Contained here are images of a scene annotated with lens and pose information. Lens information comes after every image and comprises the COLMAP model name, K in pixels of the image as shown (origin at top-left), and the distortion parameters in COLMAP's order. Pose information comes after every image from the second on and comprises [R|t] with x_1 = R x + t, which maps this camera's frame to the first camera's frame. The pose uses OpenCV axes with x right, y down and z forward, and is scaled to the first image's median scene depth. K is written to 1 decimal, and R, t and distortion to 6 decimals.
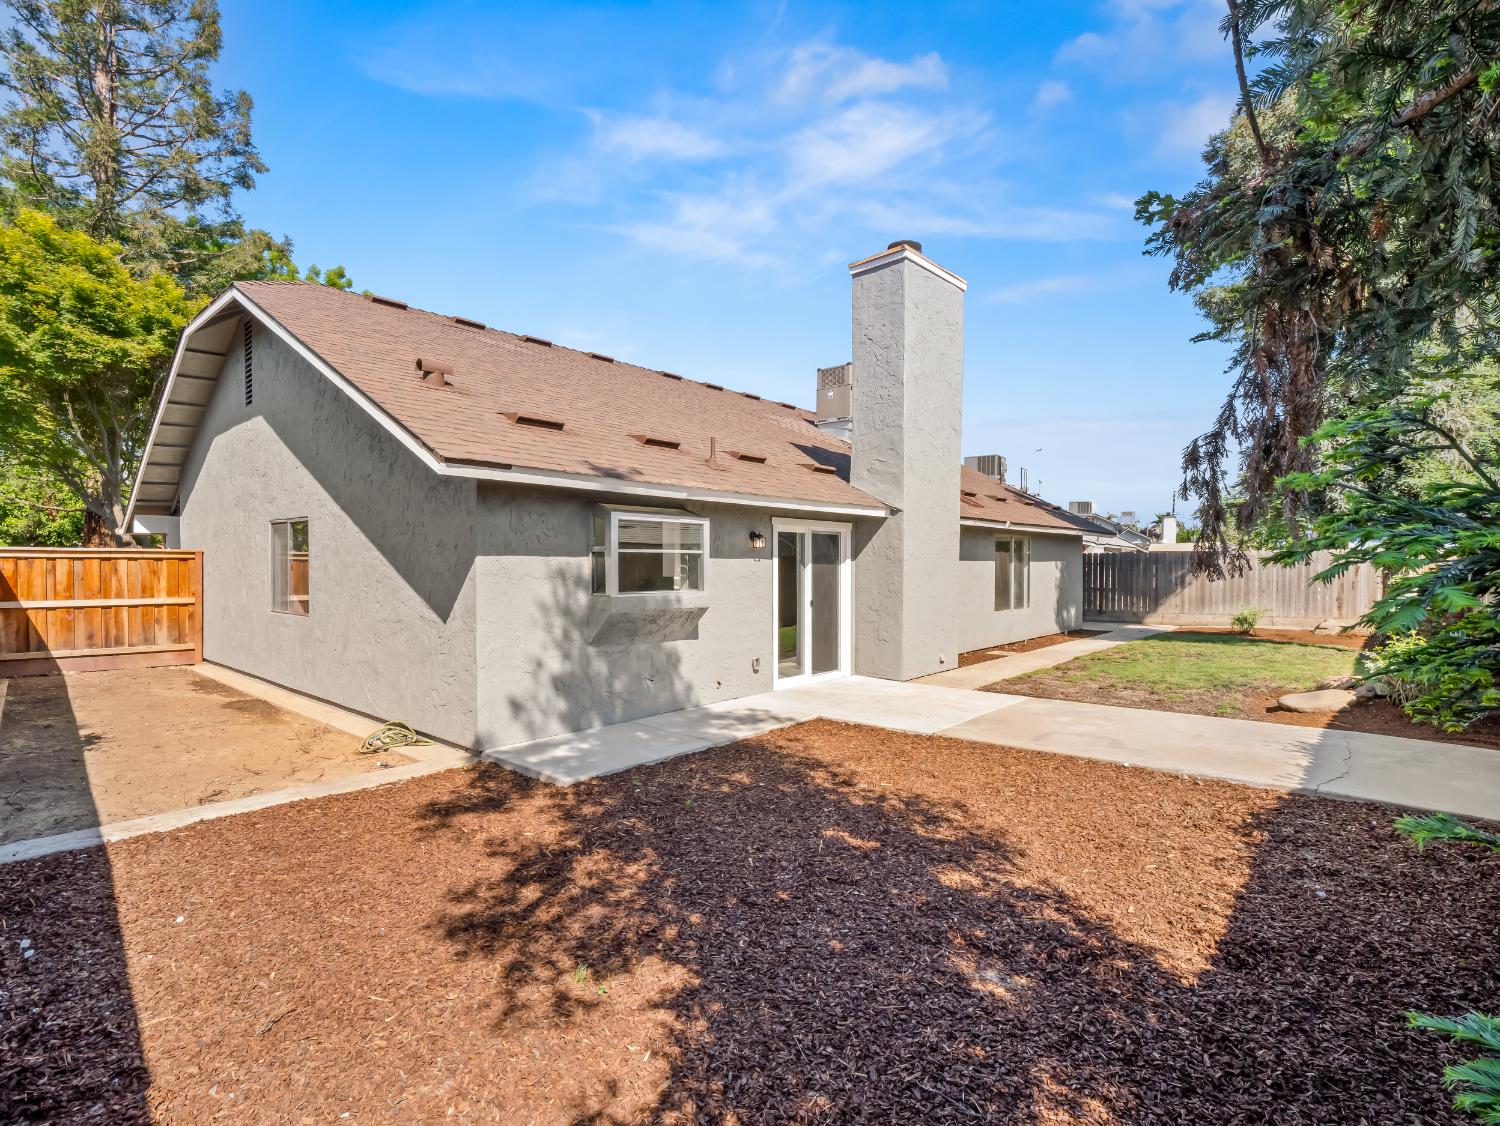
lens RADIAL K [[726.4, 0, 743.7], [0, 726.4, 577.8], [0, 0, 1]] dist [-0.014650, -0.001686]
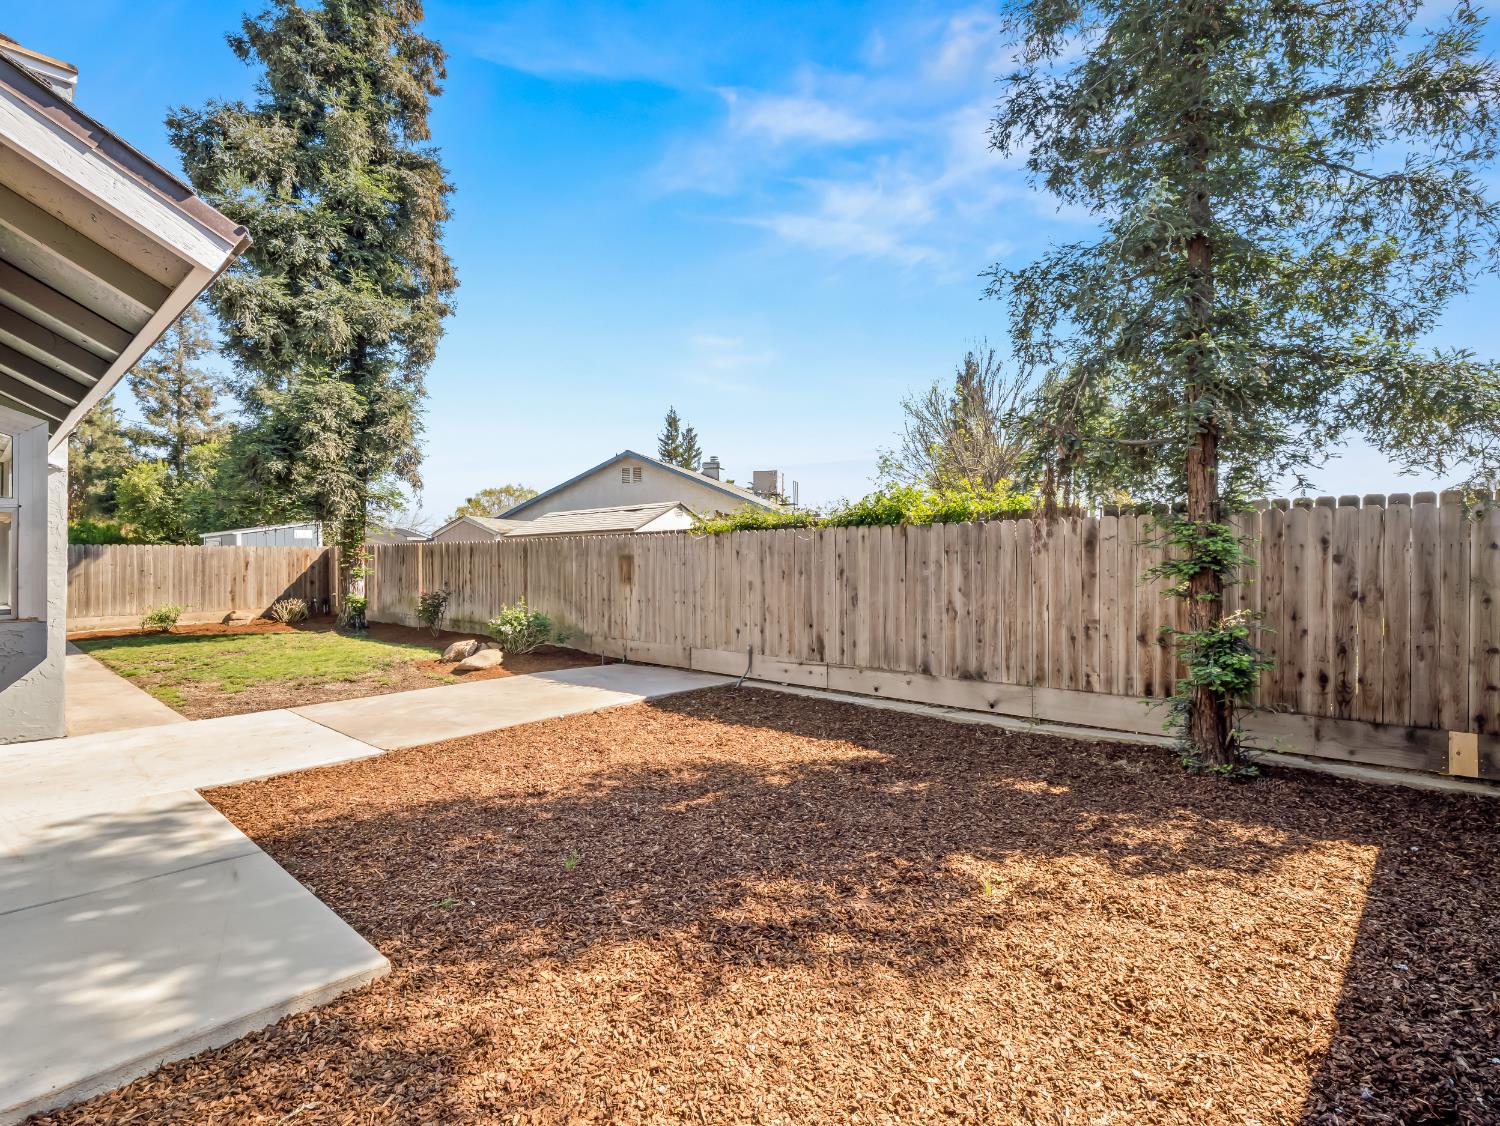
lens RADIAL K [[726.4, 0, 735.5], [0, 726.4, 562.2], [0, 0, 1]] dist [-0.014650, -0.001686]
pose [[0.001340, -0.000937, 0.999999, -0.403446], [0.019823, 0.999803, 0.000910, -0.000343], [-0.999803, 0.019822, 0.001358, 0.397807]]
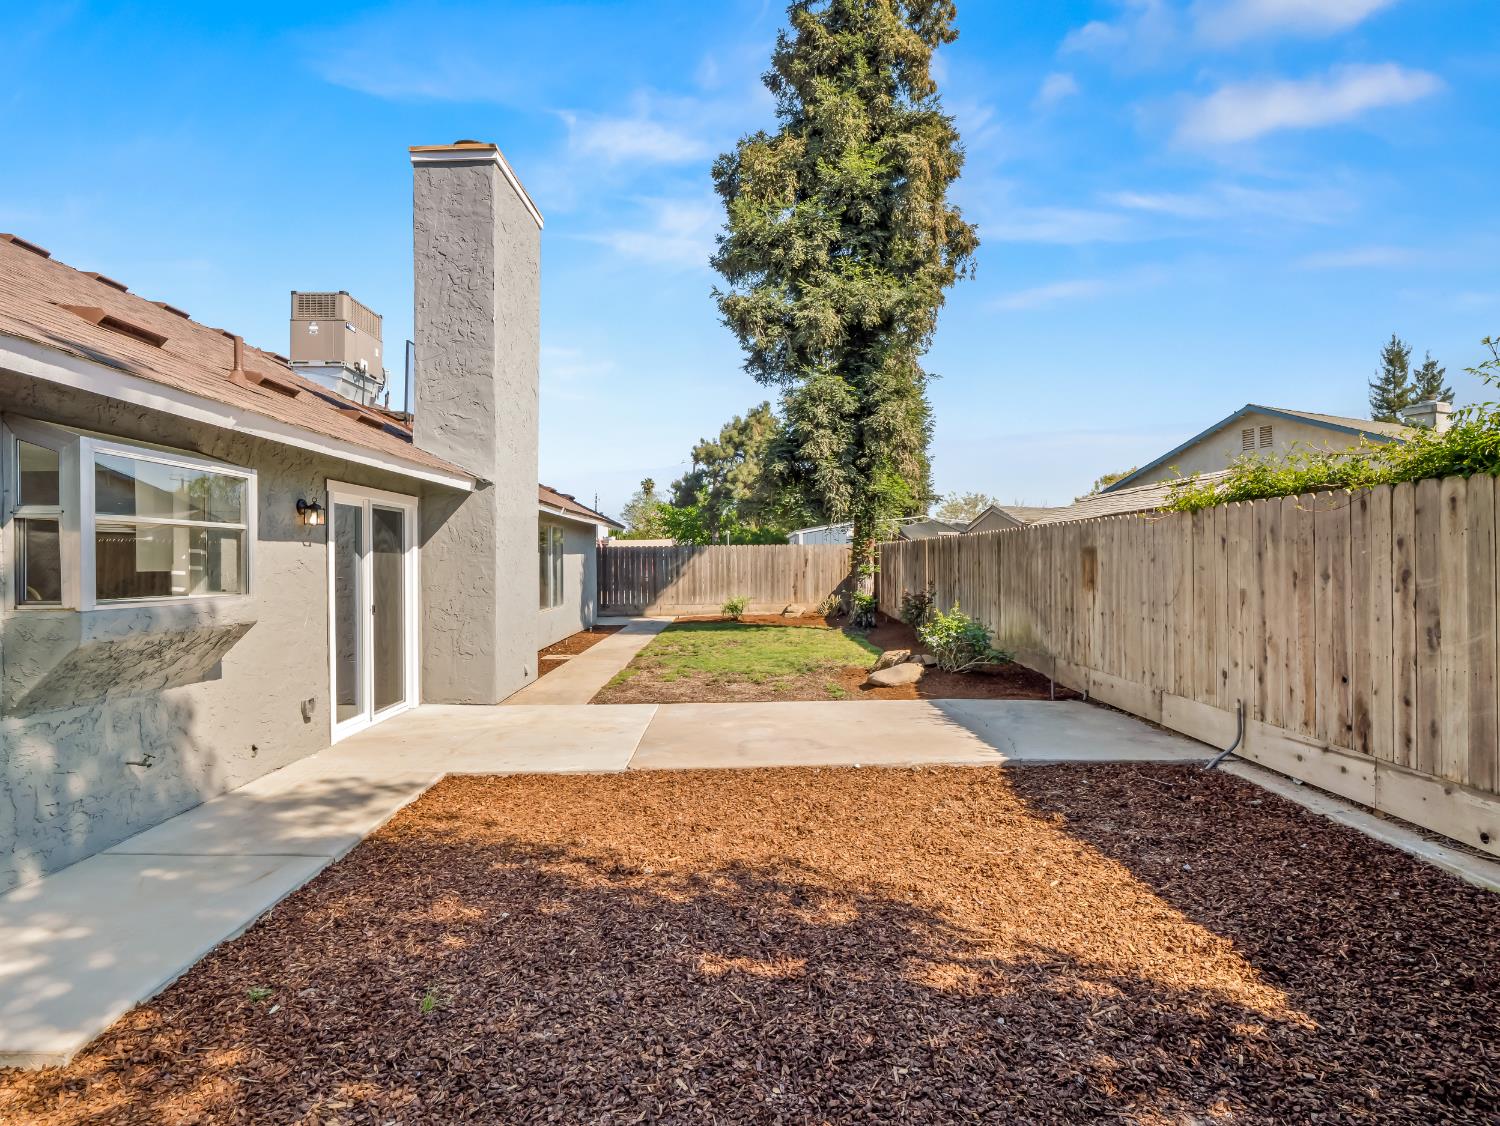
lens RADIAL K [[763.2, 0, 739.5], [0, 763.2, 565.3], [0, 0, 1]] dist [-0.008857, -0.003580]
pose [[0.742105, -0.007165, 0.670245, -0.130701], [0.016717, 0.999830, -0.007821, 0.005118], [-0.670075, 0.017009, 0.742099, 0.216567]]
